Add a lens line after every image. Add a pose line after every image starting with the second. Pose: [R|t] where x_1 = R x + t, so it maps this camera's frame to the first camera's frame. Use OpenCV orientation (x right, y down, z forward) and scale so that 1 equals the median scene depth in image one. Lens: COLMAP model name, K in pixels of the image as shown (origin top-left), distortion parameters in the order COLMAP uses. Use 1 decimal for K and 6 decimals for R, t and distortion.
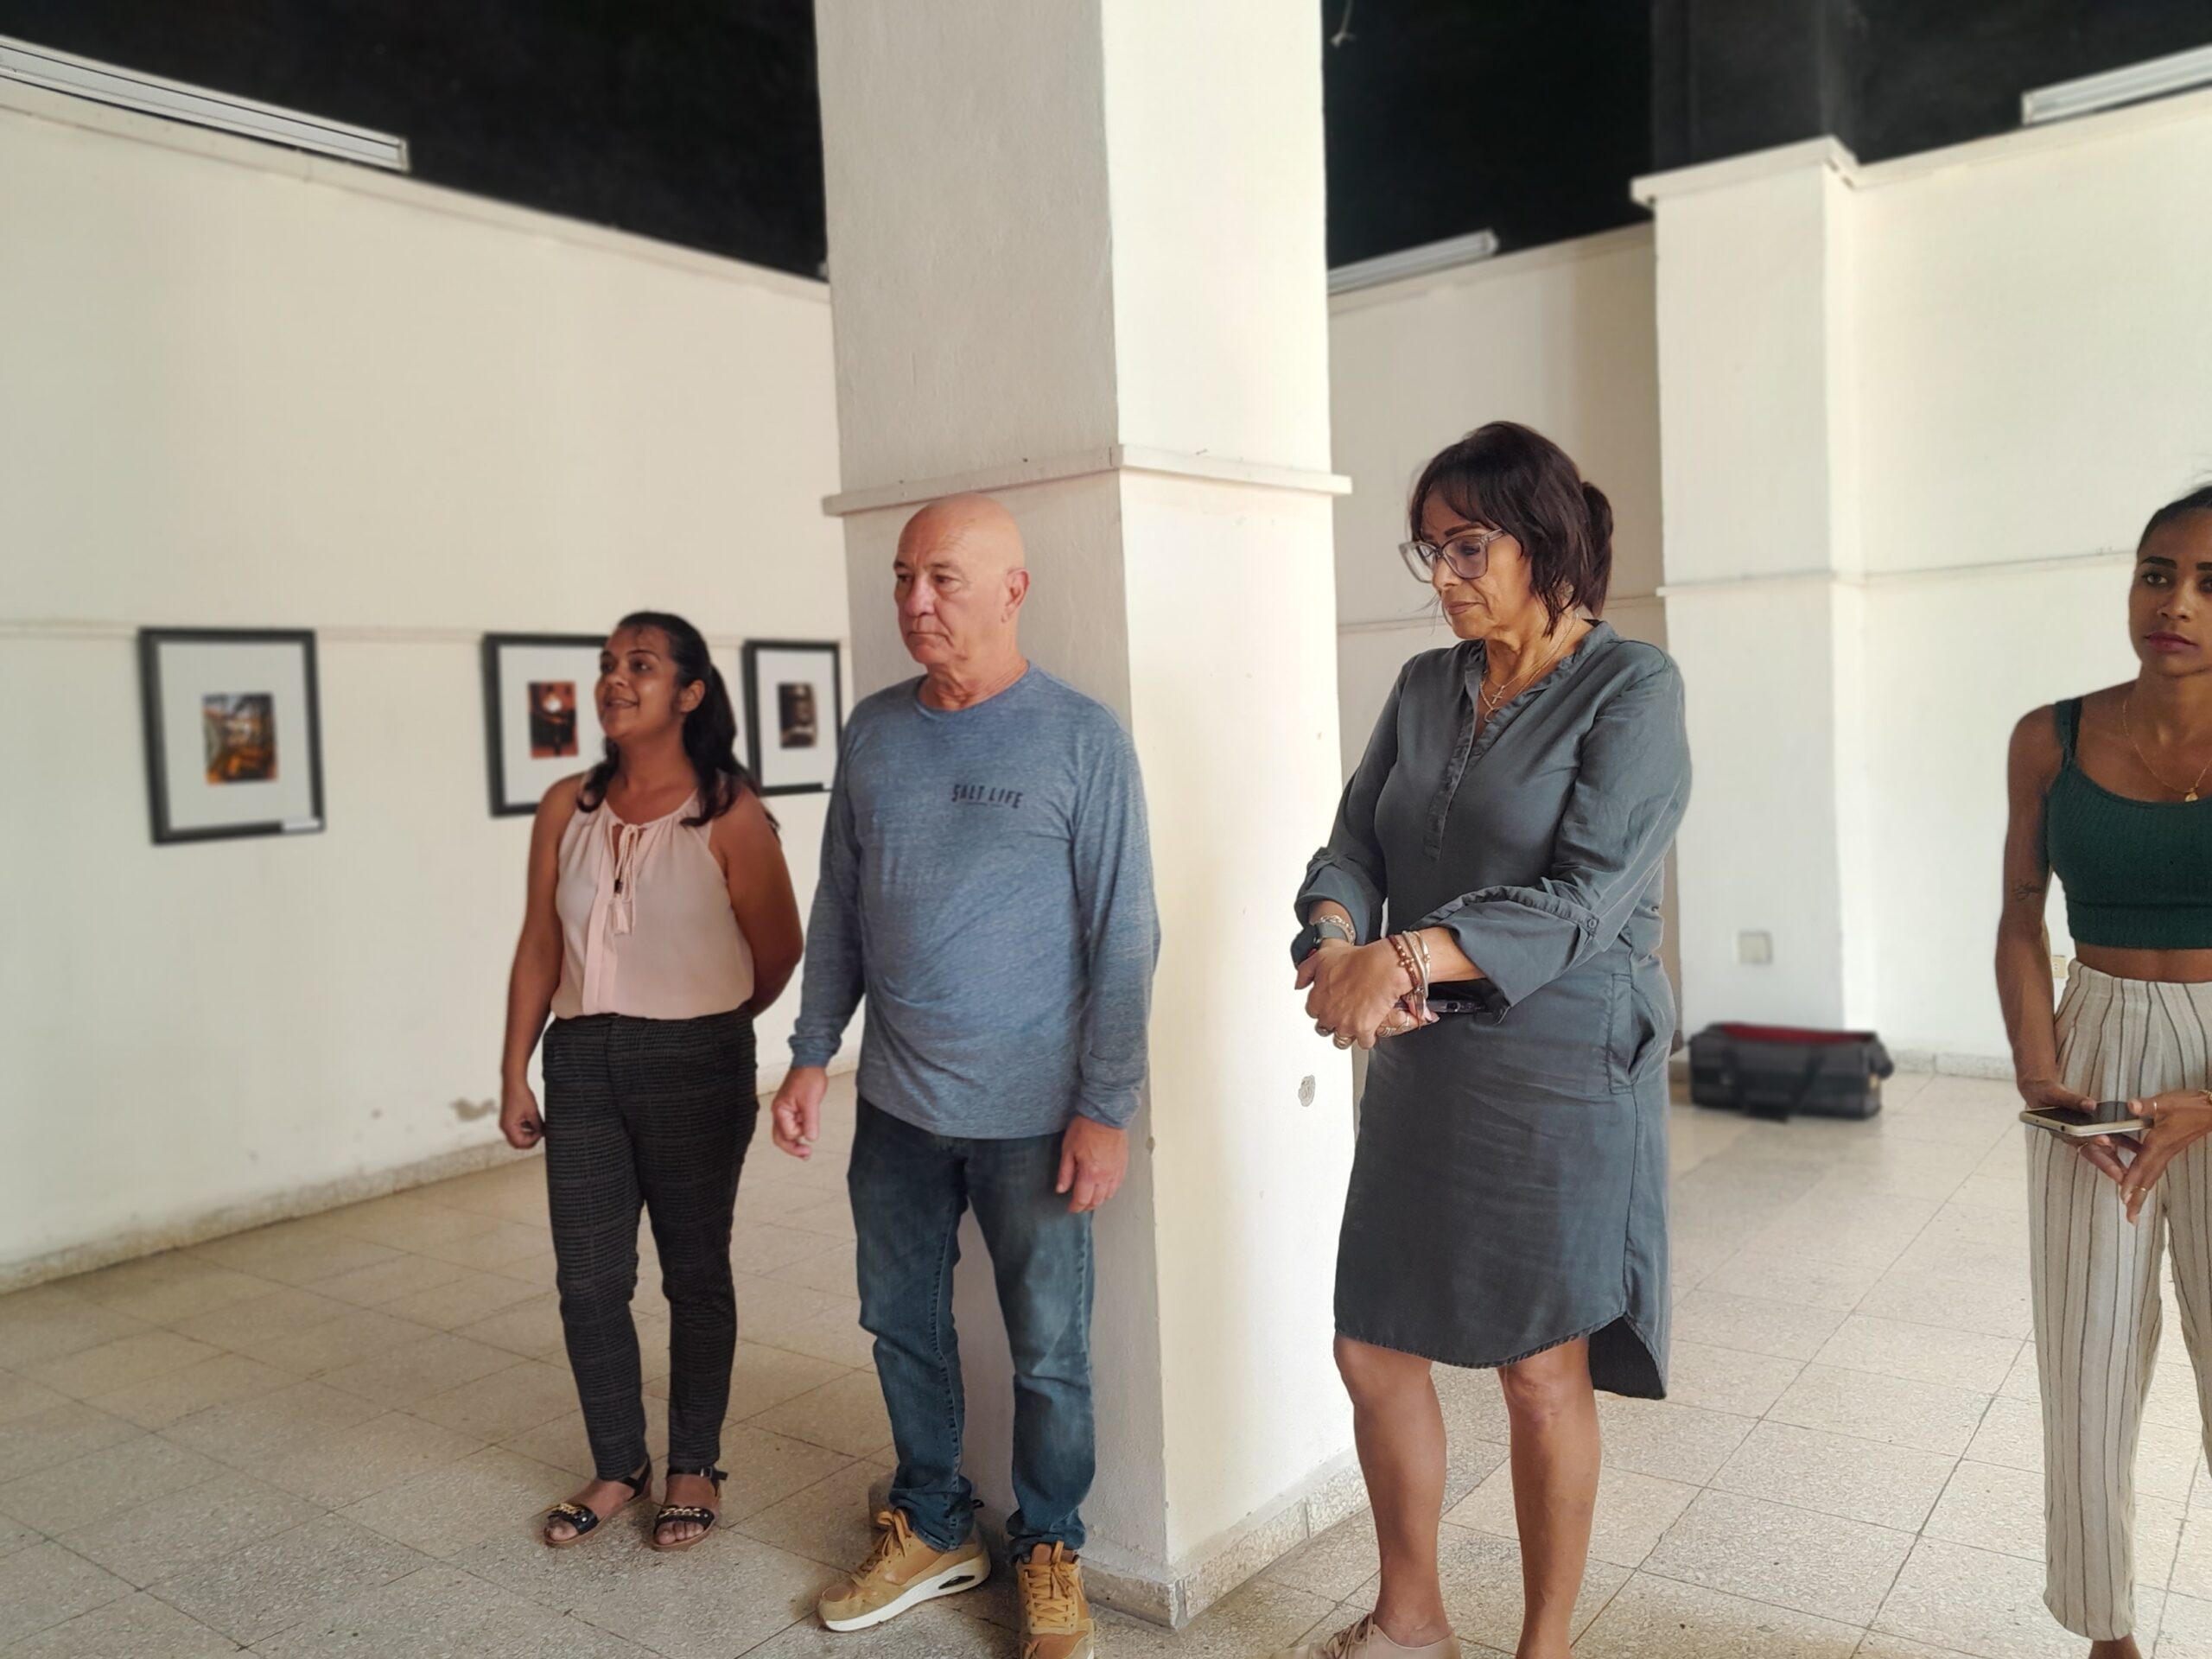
lens RADIAL K [[1774.5, 0, 1092.0], [0, 1774.5, 847.9], [0, 0, 1]] dist [0.057010, -0.066632]
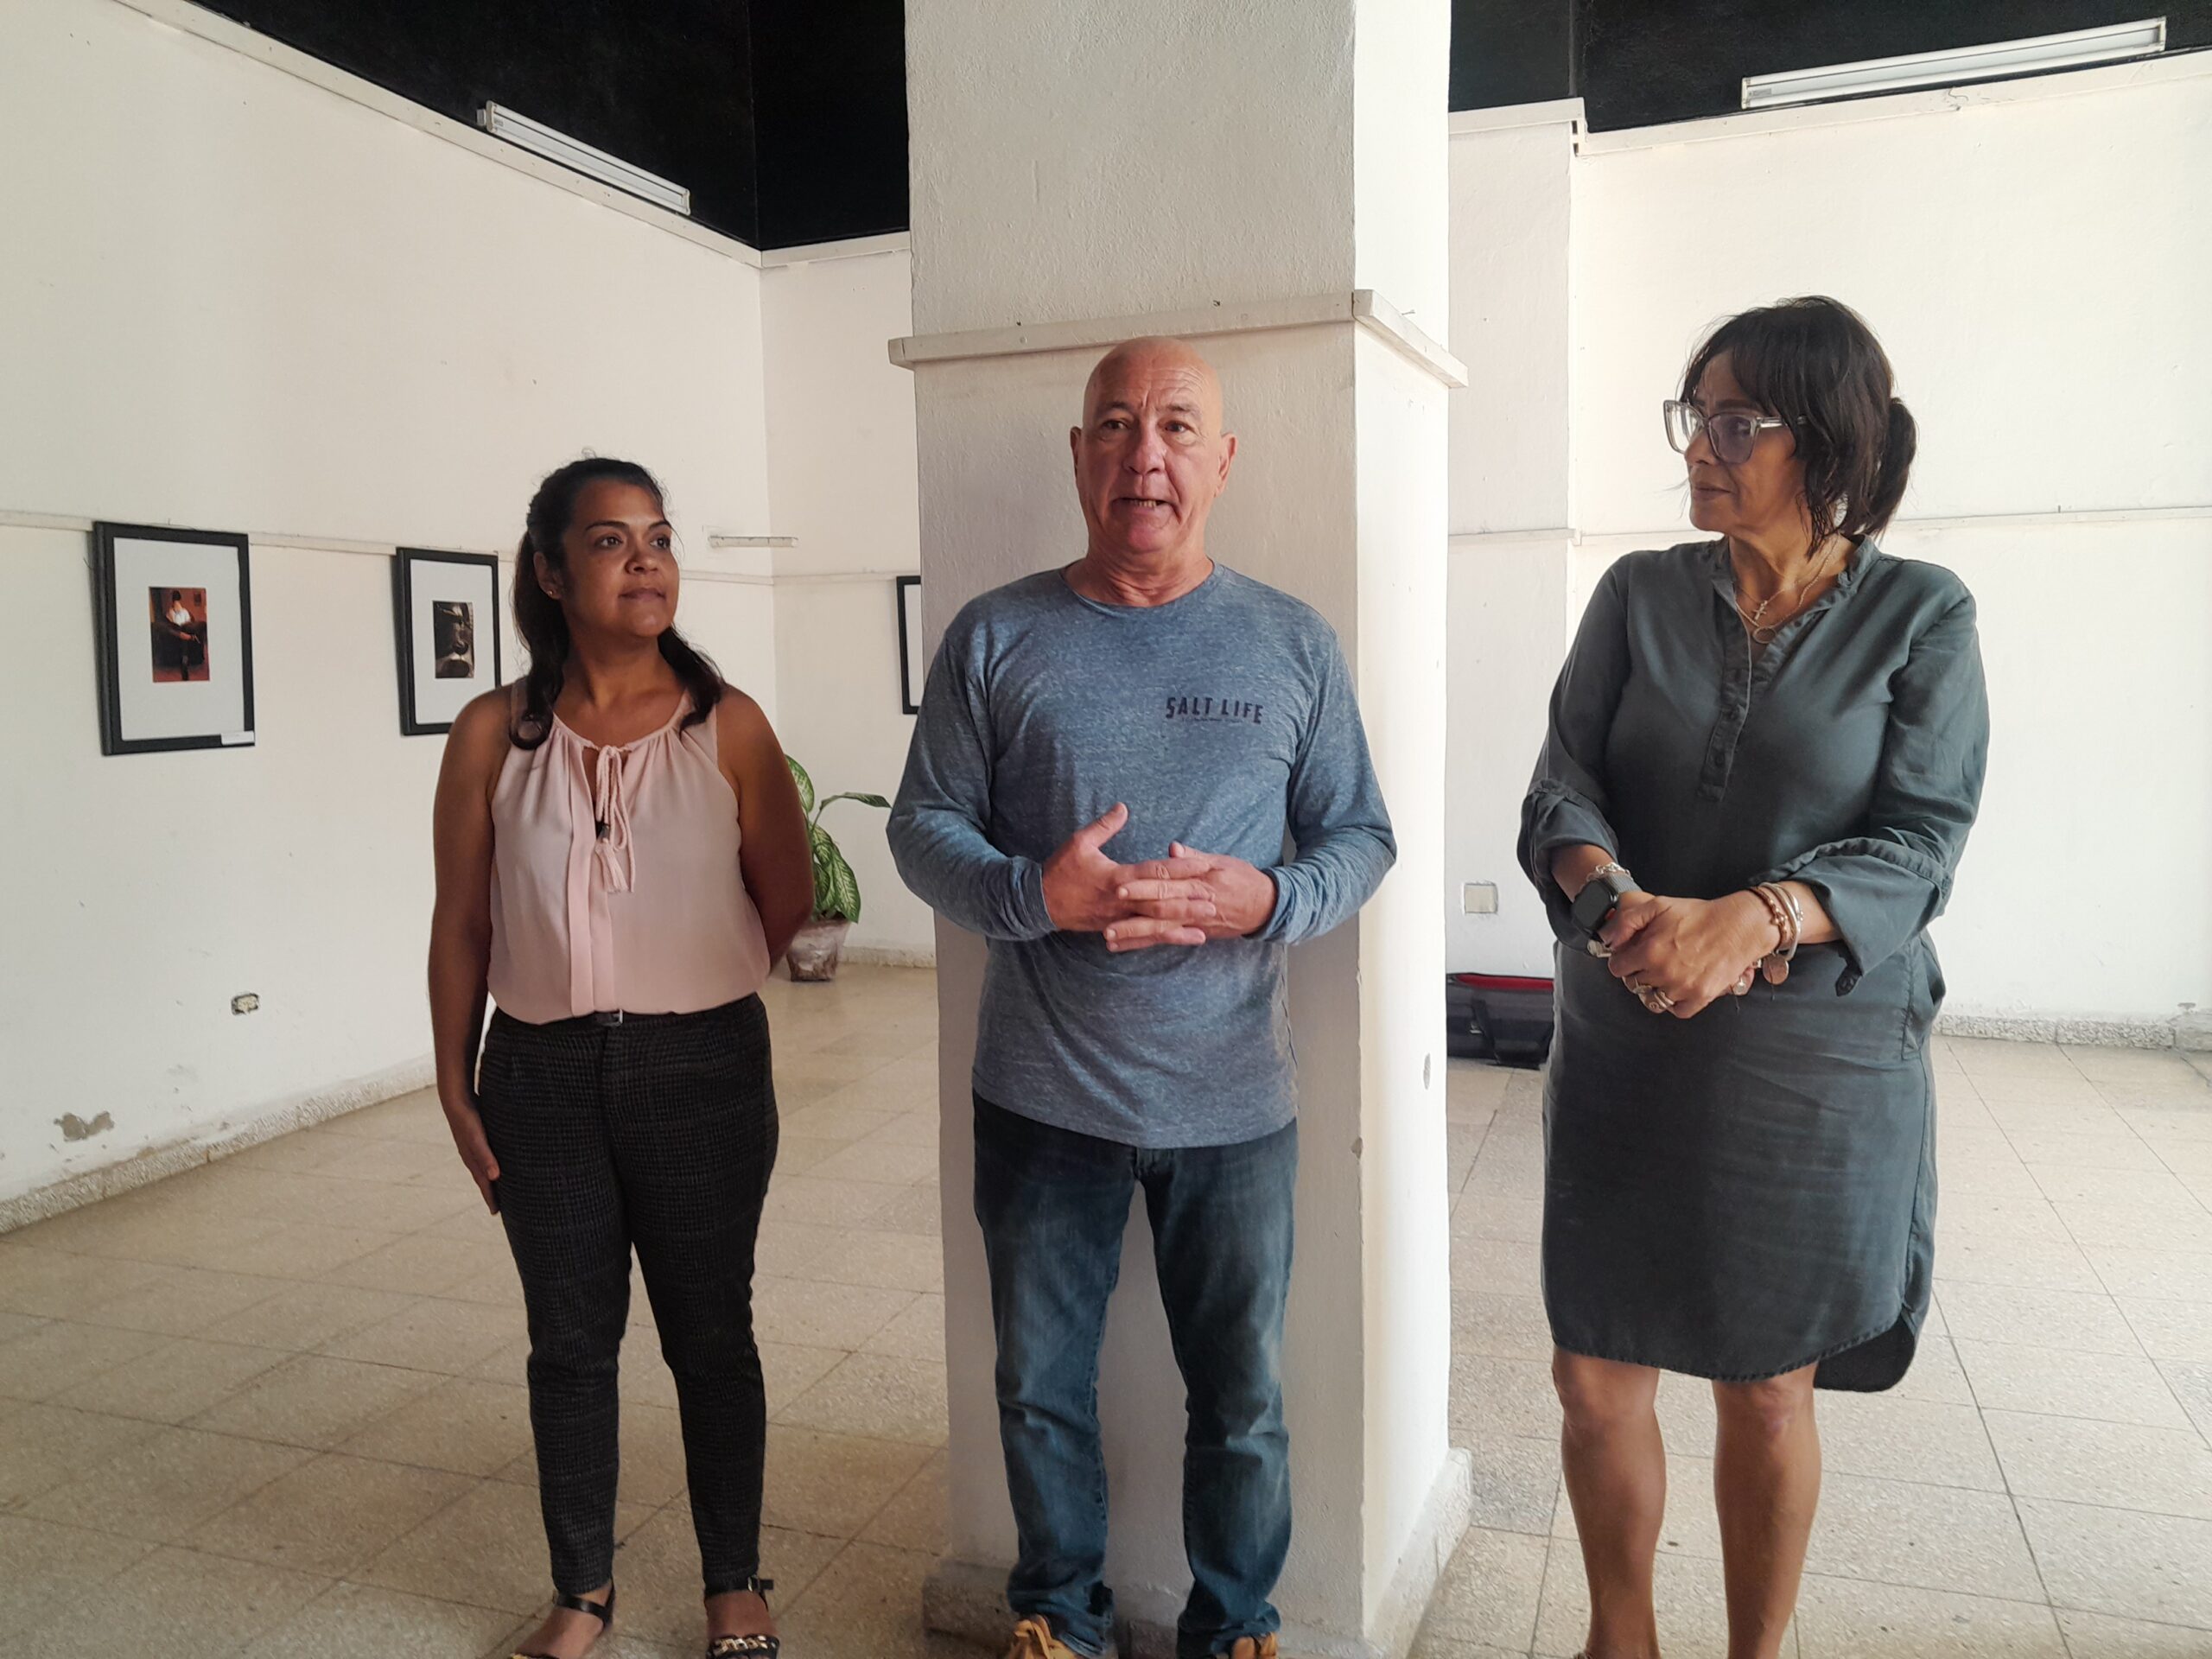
lens RADIAL K [[1774.5, 0, 1121.1], [0, 1774.5, 829.9], [0, 0, 1]] dist [0.057010, -0.066632]
pose [[0.953182, -0.002524, 0.302388, -0.324904], [-0.001785, 0.999901, 0.013972, 0.008774], [-0.302393, -0.013858, 0.953083, 0.240049]]
